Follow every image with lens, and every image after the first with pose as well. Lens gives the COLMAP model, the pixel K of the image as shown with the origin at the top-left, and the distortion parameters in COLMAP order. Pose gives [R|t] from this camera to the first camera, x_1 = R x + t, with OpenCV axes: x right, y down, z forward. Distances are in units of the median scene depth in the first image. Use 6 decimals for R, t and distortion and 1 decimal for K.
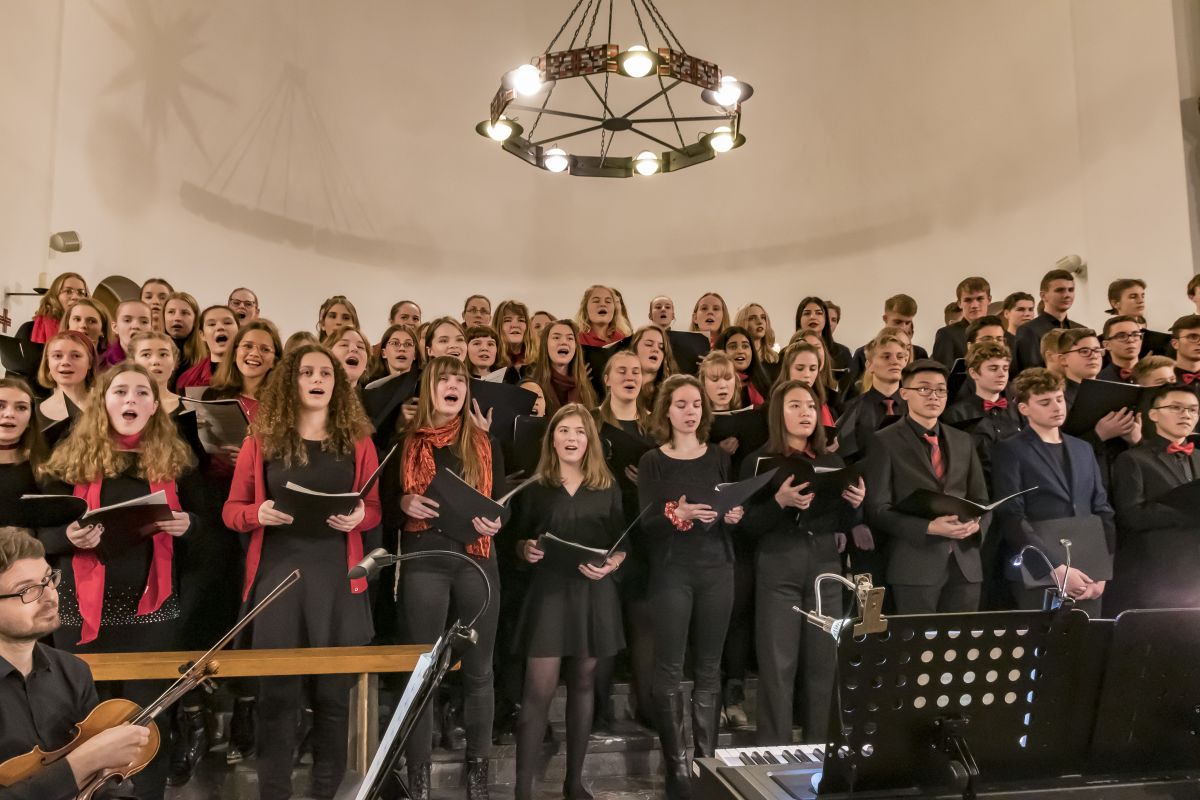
lens RADIAL K [[860.9, 0, 591.8], [0, 860.9, 404.1], [0, 0, 1]] dist [0.004549, -0.010849]
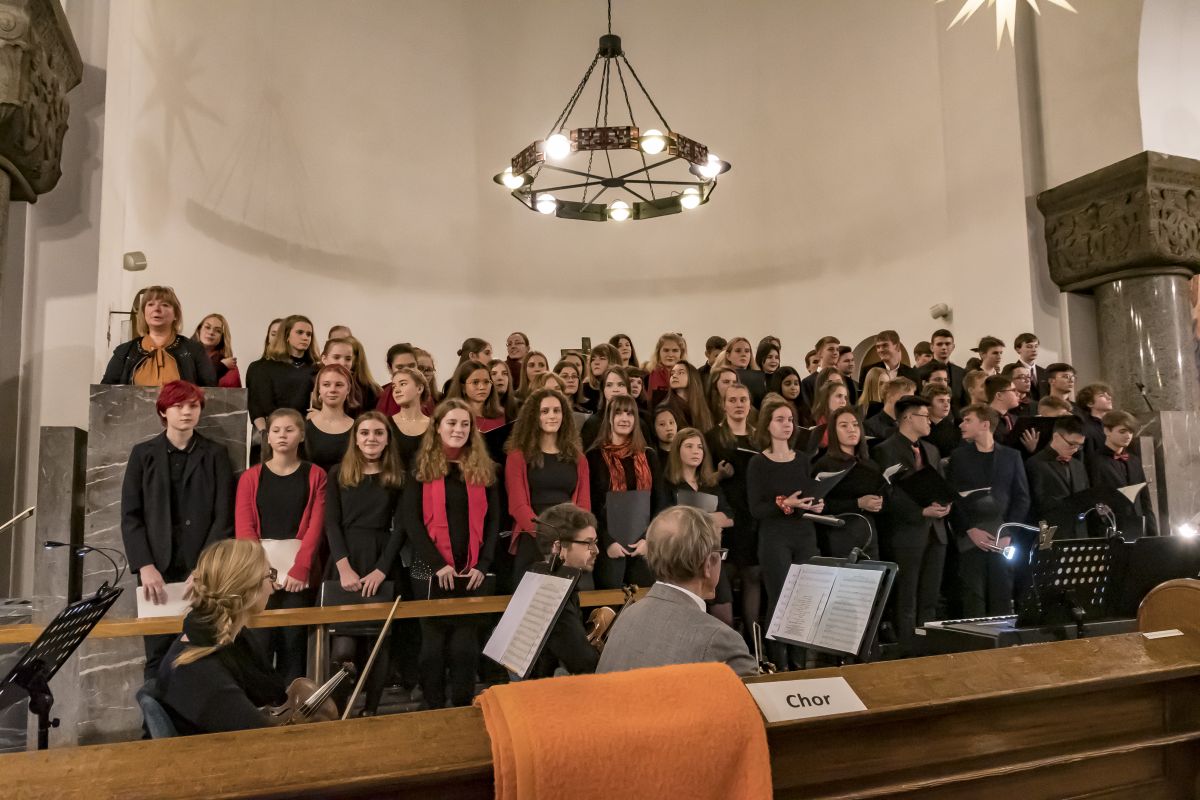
lens RADIAL K [[864.7, 0, 595.4], [0, 864.7, 404.7], [0, 0, 1]] dist [0.009099, -0.017208]
pose [[0.975632, 0.012528, 0.219054, -0.294838], [-0.013300, 0.999909, 0.002049, -0.019354], [-0.219008, -0.004913, 0.975711, -0.202467]]
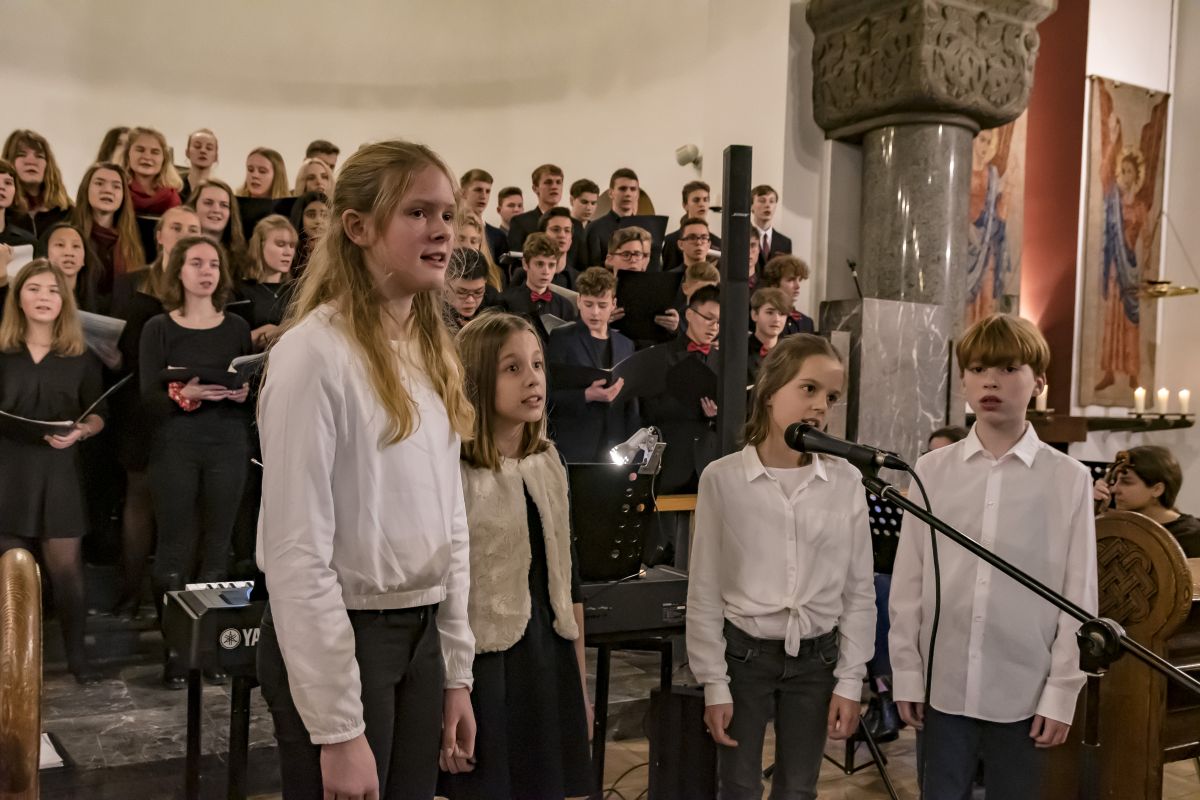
lens RADIAL K [[1064.0, 0, 599.6], [0, 1064.0, 417.6], [0, 0, 1]] dist [-0.042026, 0.056107]
pose [[0.931717, 0.029271, 0.362005, 0.047228], [-0.079503, 0.989010, 0.124655, -0.012723], [-0.354377, -0.144924, 0.923804, -0.138834]]
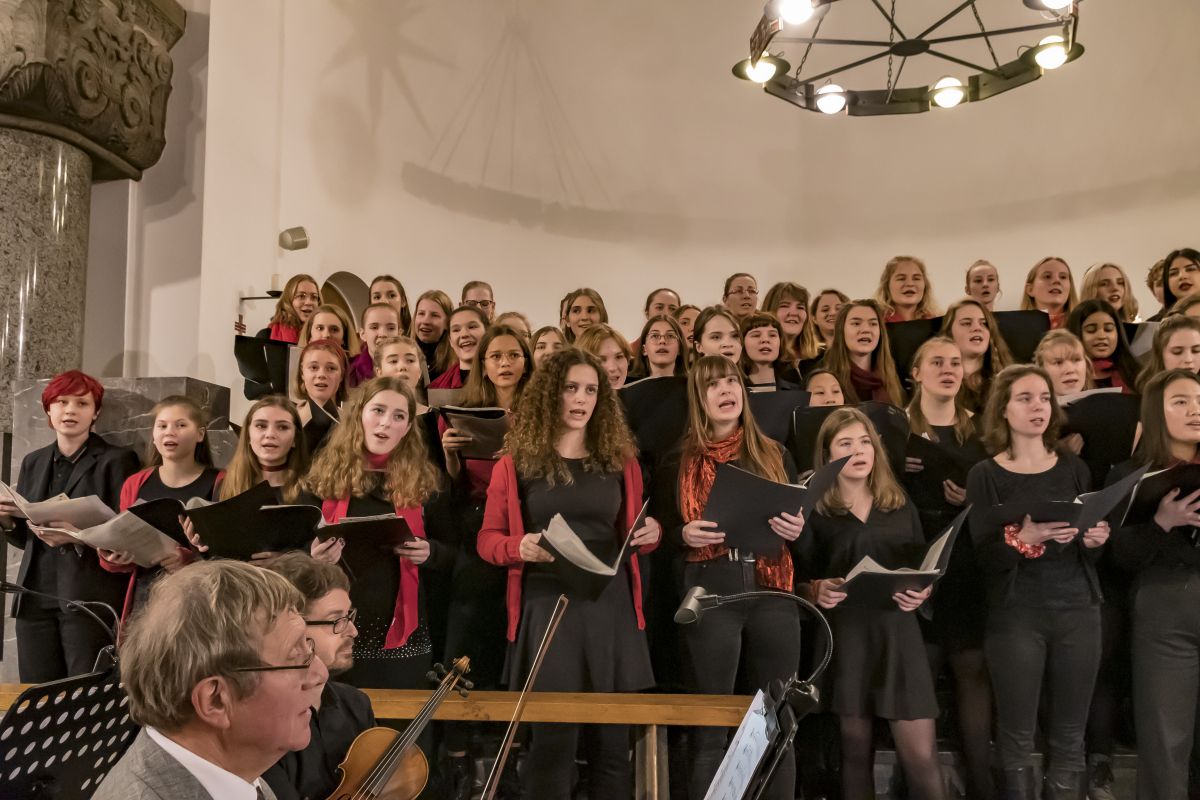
lens RADIAL K [[1051.7, 0, 600.9], [0, 1051.7, 406.3], [0, 0, 1]] dist [-0.037142, 0.044931]
pose [[0.968886, -0.023583, -0.246382, -0.019295], [0.025429, 0.999667, 0.004315, -0.005635], [0.246198, -0.010446, 0.969163, -0.012320]]
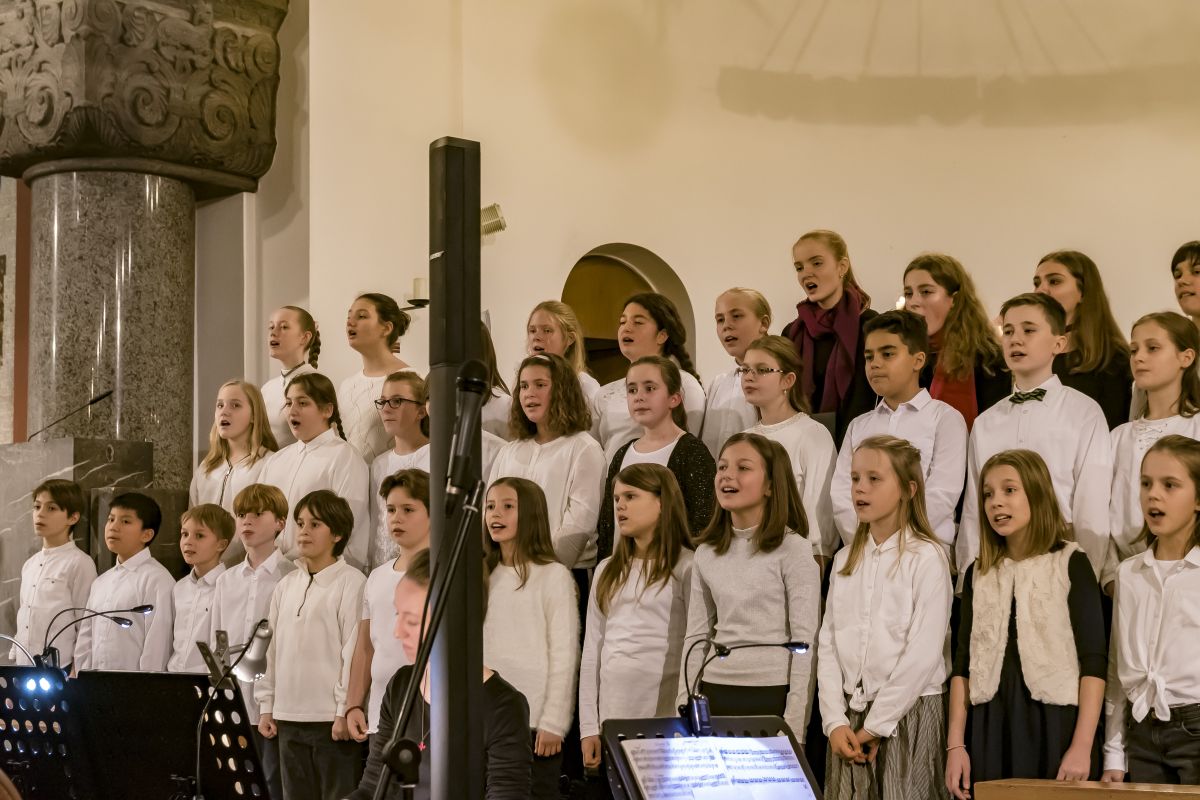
lens RADIAL K [[1938.3, 0, 592.7], [0, 1938.3, 405.5], [0, 0, 1]] dist [-0.001022, 0.000000]
pose [[0.652969, -0.064857, -0.754603, 0.694465], [0.084745, 0.996327, -0.012301, -0.007590], [0.752629, -0.055916, 0.656066, -0.005131]]
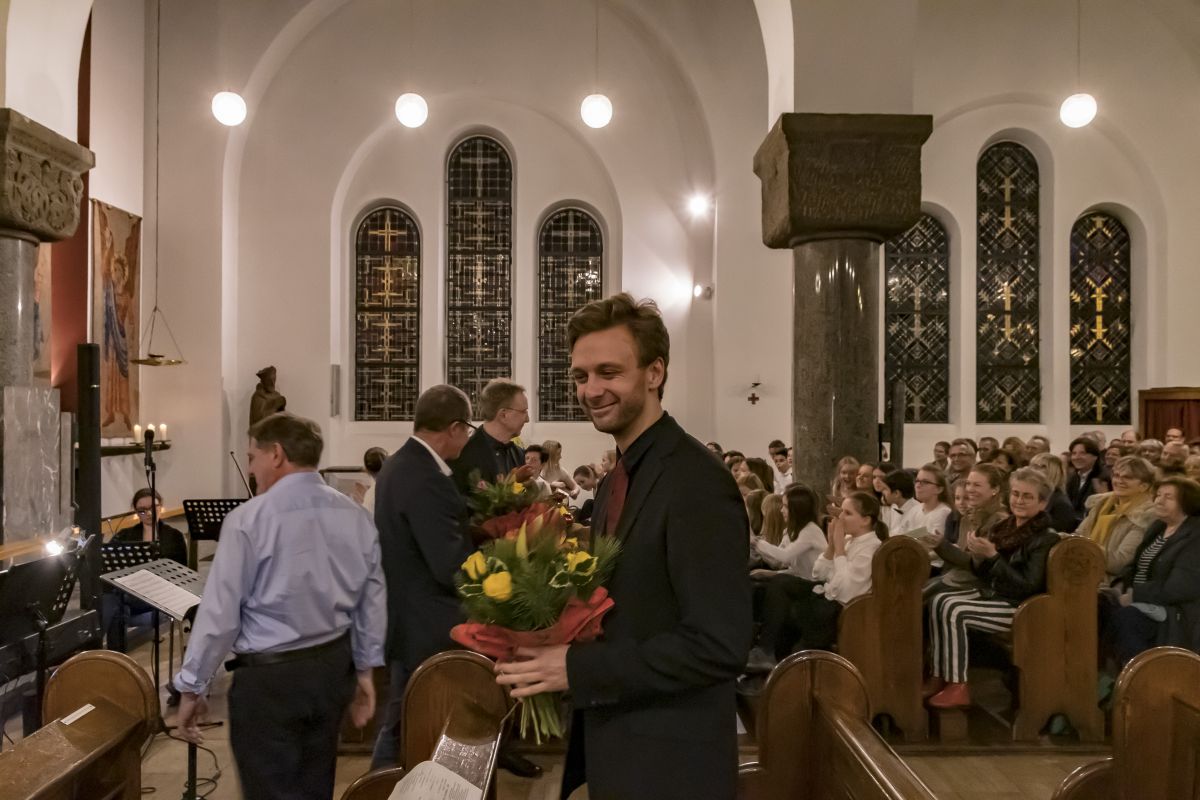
lens RADIAL K [[860.9, 0, 591.4], [0, 860.9, 403.9], [0, 0, 1]] dist [0.004549, -0.010849]
pose [[0.134159, 0.013494, 0.990868, -0.320334], [-0.110723, 0.993850, 0.001457, -0.078399], [-0.984755, -0.109908, 0.134828, -0.158485]]
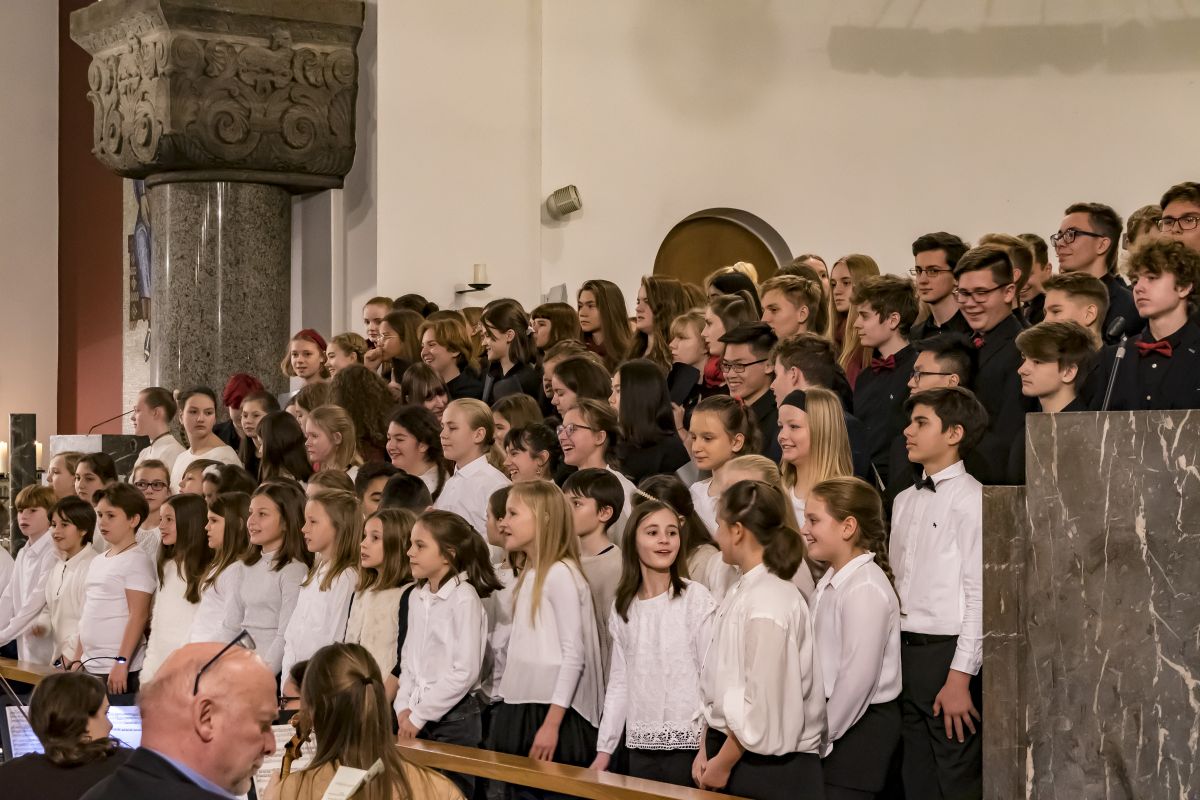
lens RADIAL K [[2505.3, 0, 601.6], [0, 2505.3, 396.5], [0, 0, 1]] dist [-0.005798, 0.000000]
pose [[0.422642, -0.015524, -0.906164, 1.534066], [0.092309, 0.995391, 0.026001, -0.071846], [0.901583, -0.094636, 0.422127, 0.058993]]
